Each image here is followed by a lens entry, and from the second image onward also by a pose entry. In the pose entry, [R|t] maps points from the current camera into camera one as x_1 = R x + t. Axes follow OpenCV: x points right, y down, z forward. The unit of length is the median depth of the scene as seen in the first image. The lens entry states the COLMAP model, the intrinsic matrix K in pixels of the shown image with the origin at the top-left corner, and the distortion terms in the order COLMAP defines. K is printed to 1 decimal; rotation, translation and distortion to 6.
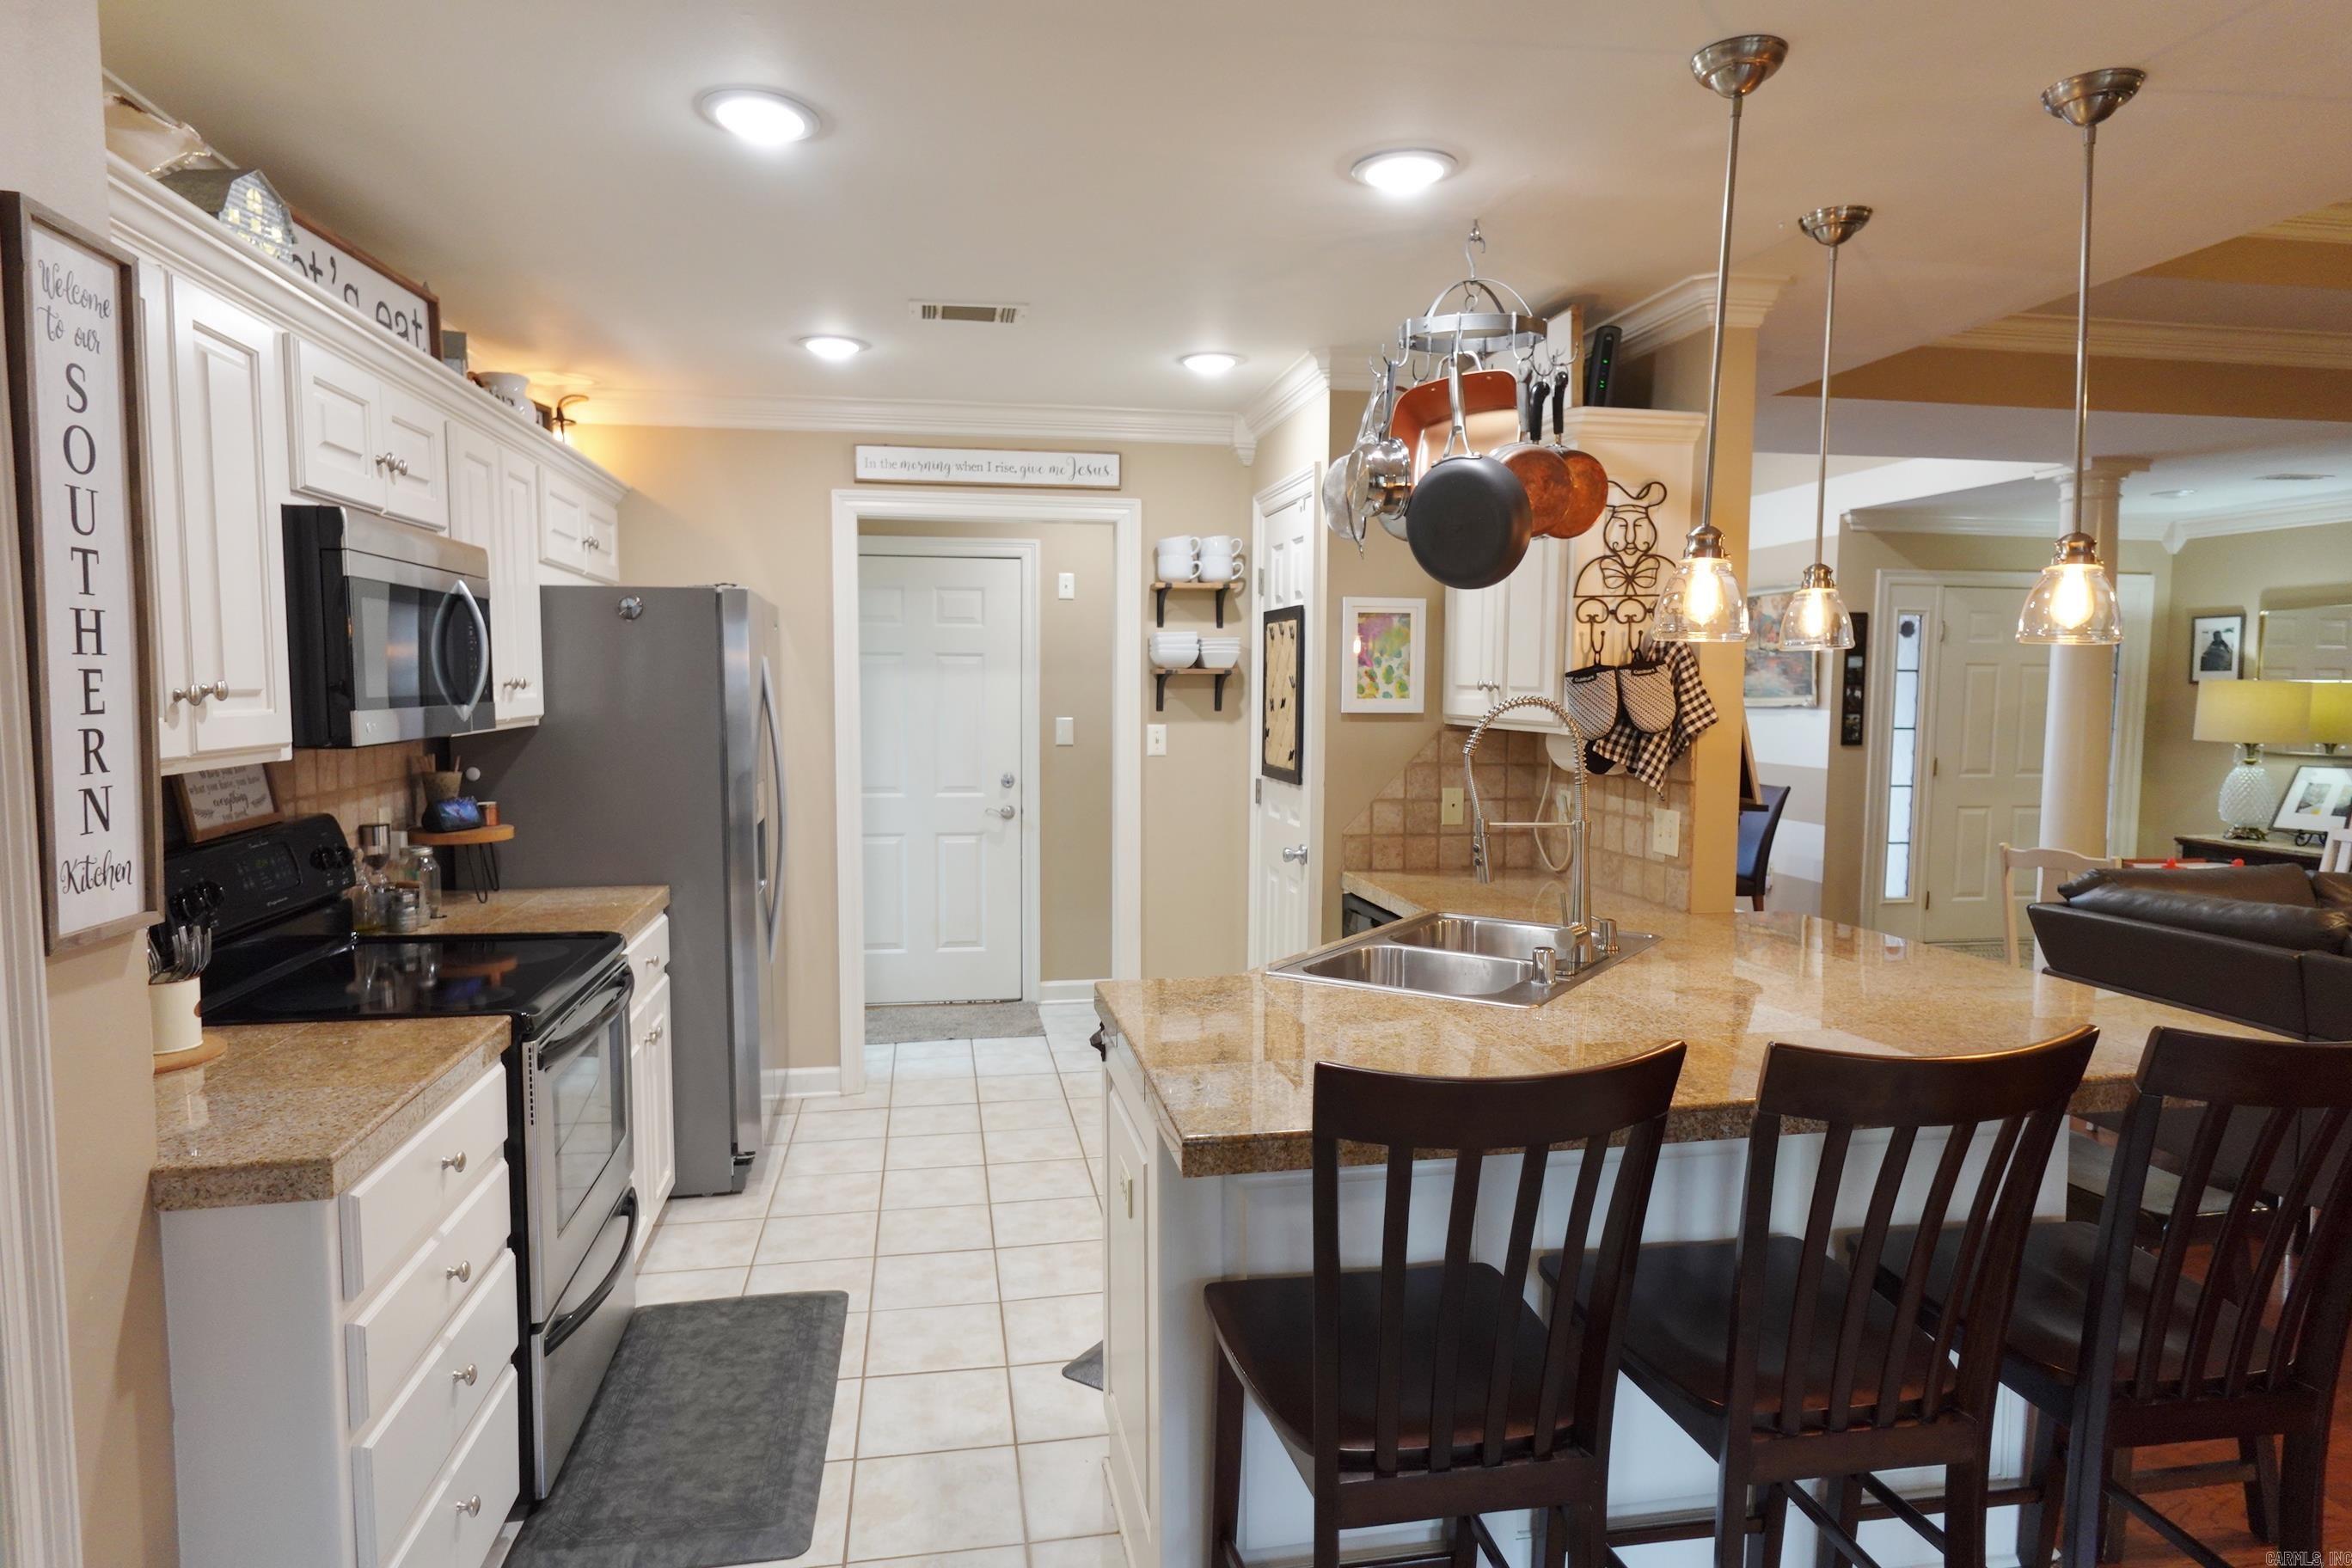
lens RADIAL K [[1349.7, 0, 1181.0], [0, 1349.7, 788.9], [0, 0, 1]] dist [0.001260, 0.002273]
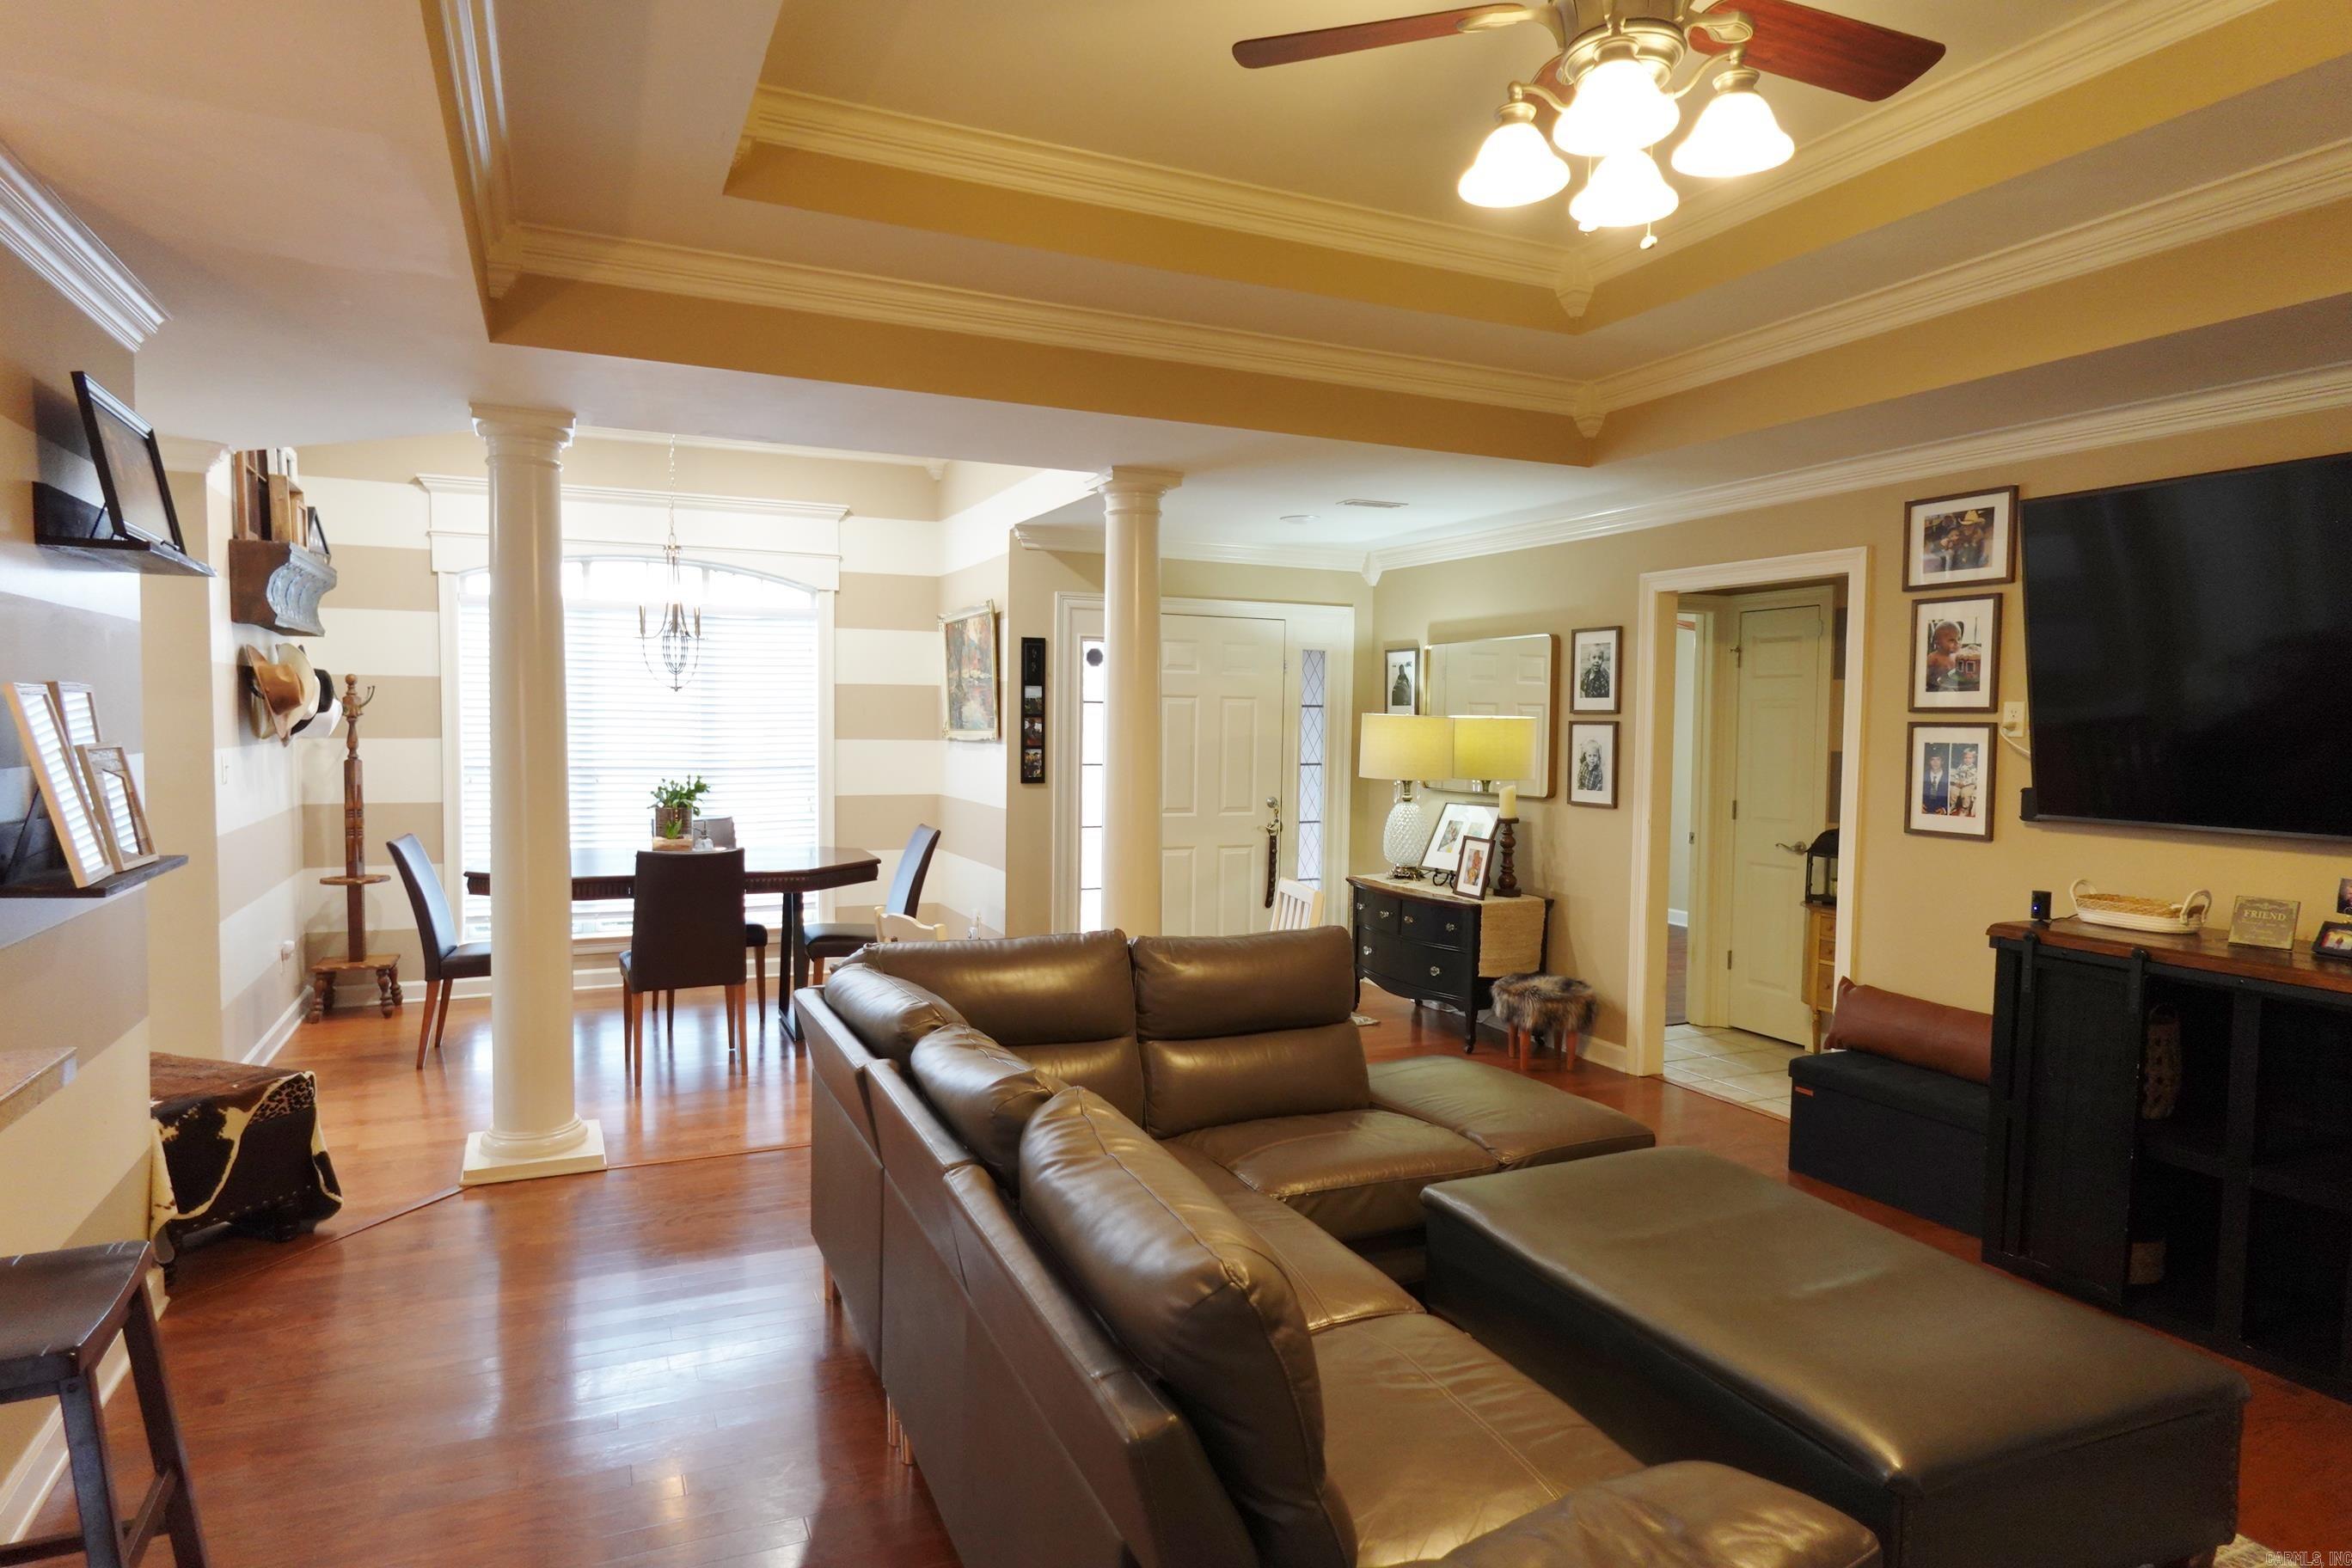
lens RADIAL K [[1349.7, 0, 1181.0], [0, 1349.7, 788.9], [0, 0, 1]] dist [0.001260, 0.002273]
pose [[0.969179, -0.006573, 0.246268, 0.798595], [0.012289, 0.999689, -0.021682, -0.016314], [-0.246049, 0.024040, 0.968959, 0.197398]]
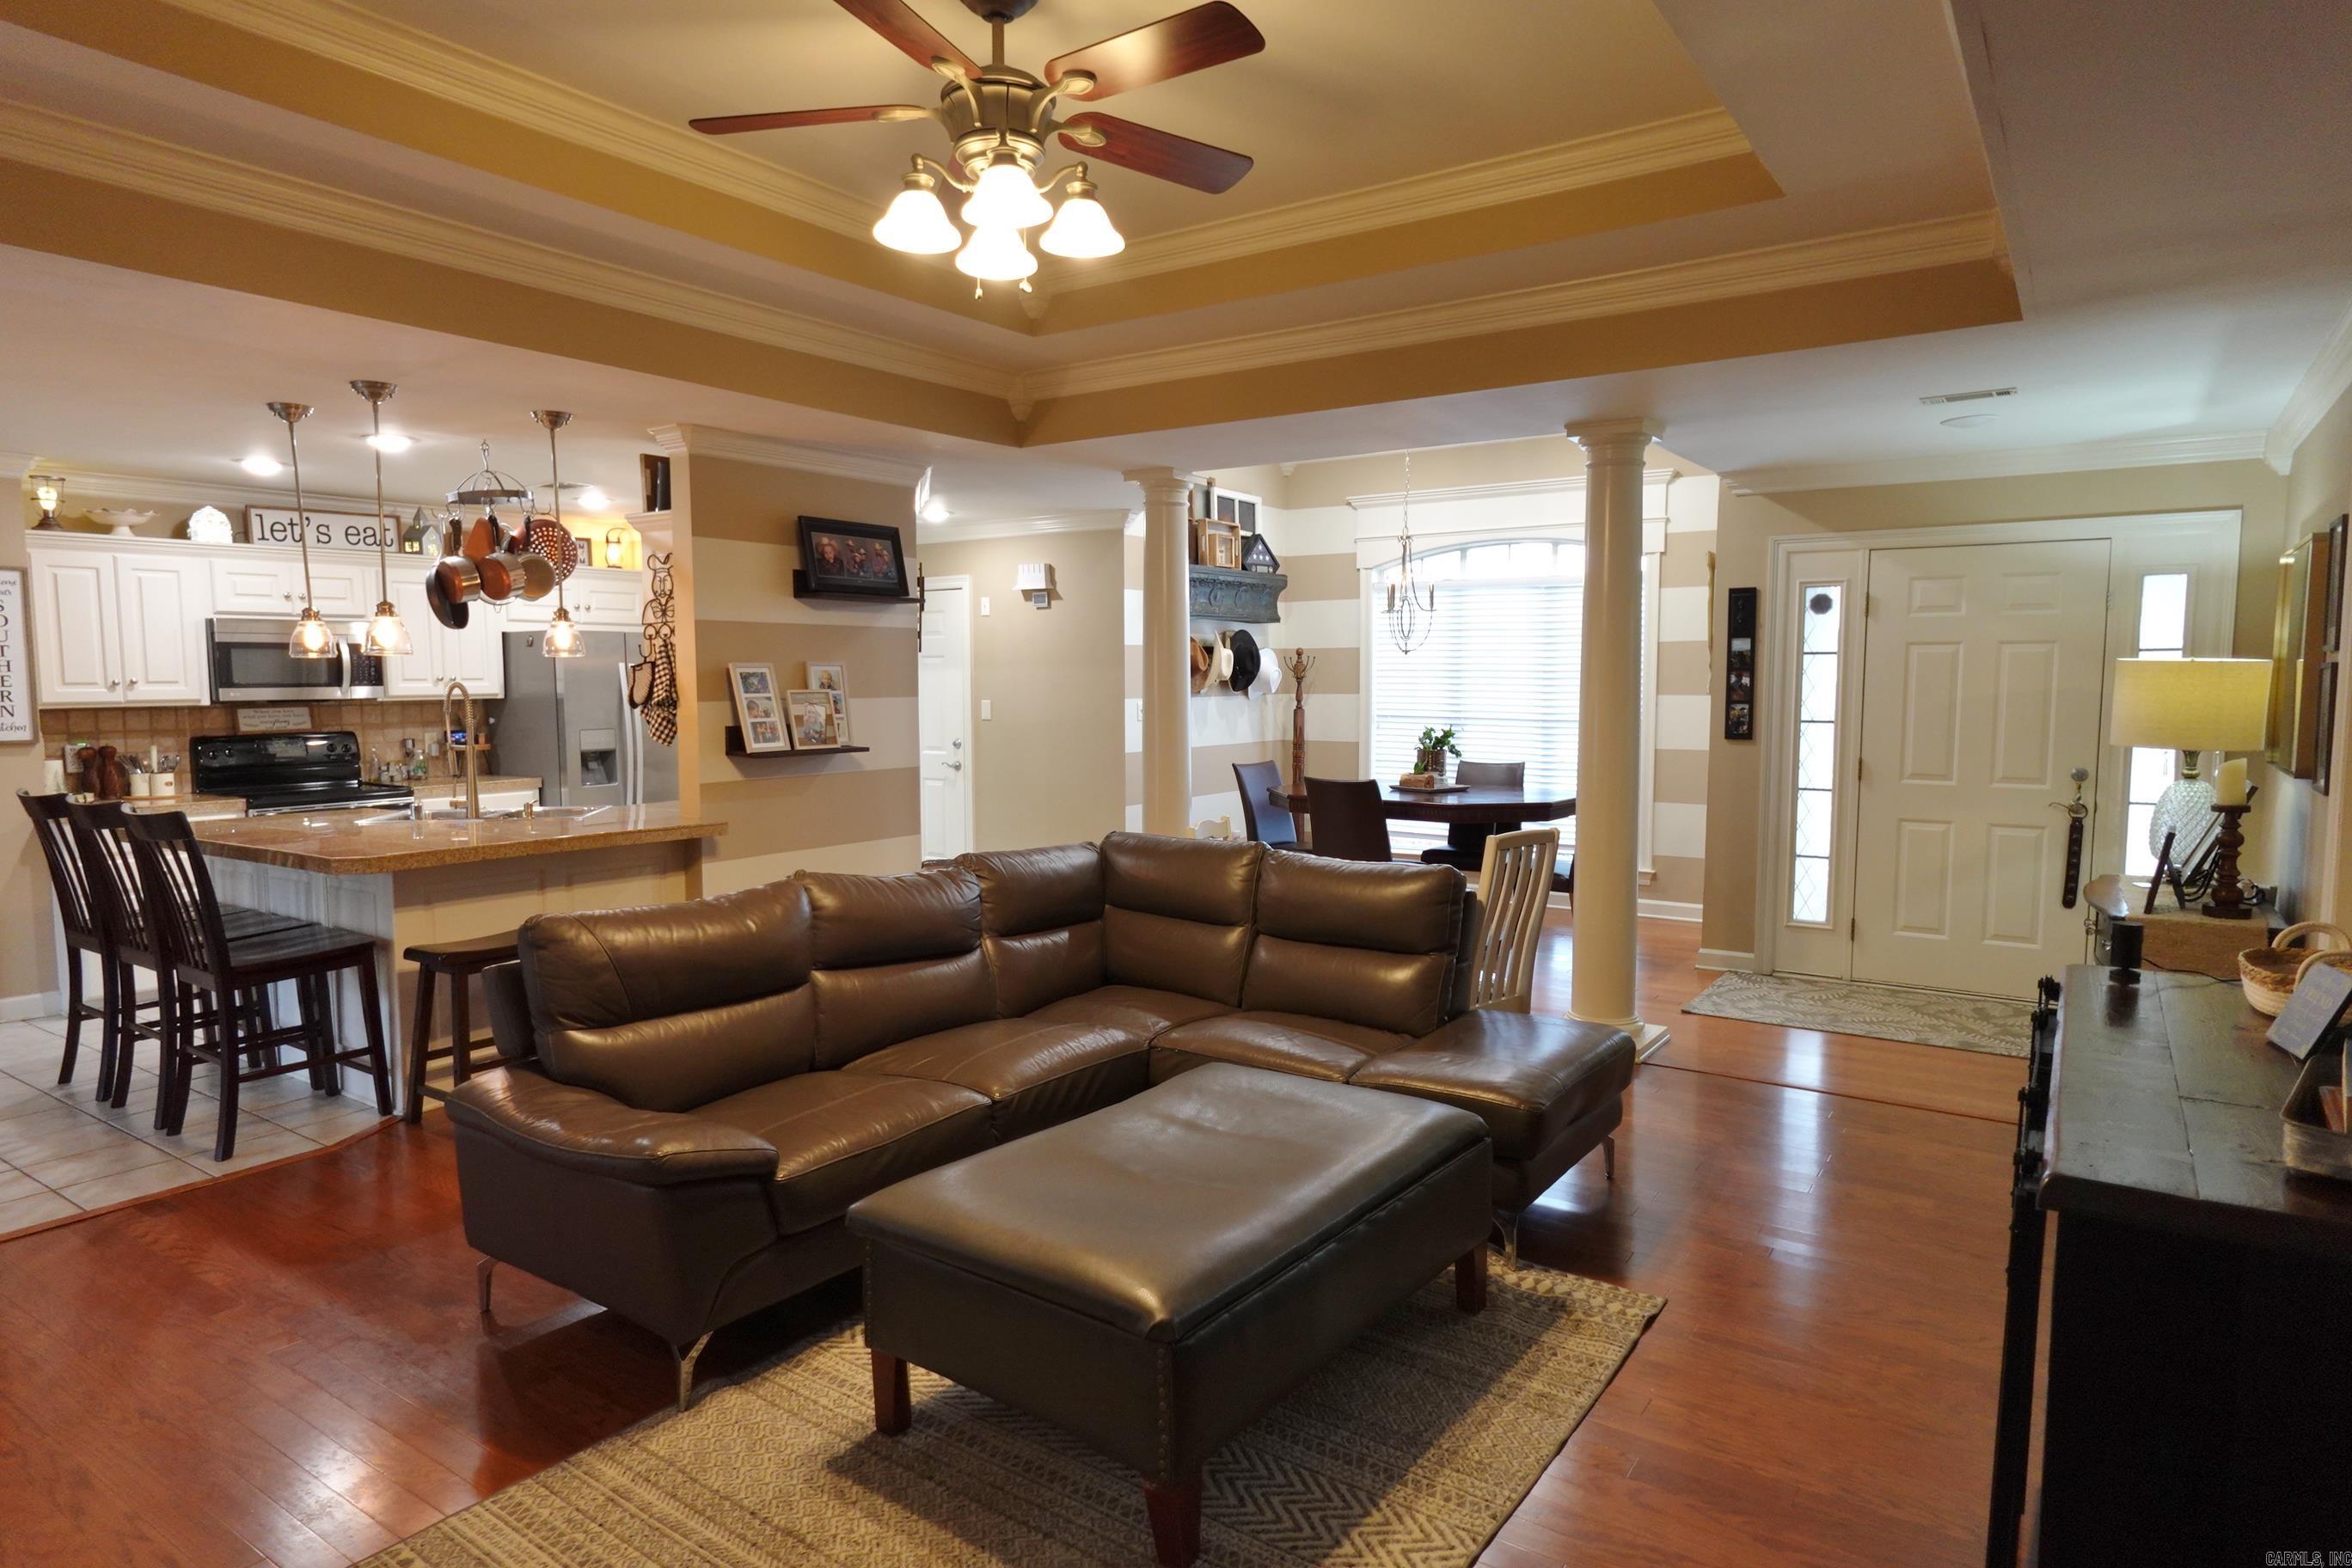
lens RADIAL K [[1349.7, 0, 1181.0], [0, 1349.7, 788.9], [0, 0, 1]] dist [0.001260, 0.002273]
pose [[0.708665, 0.052008, -0.703625, 1.862548], [-0.048411, 0.998513, 0.025047, -0.009794], [0.703882, 0.016314, 0.710130, 0.257142]]
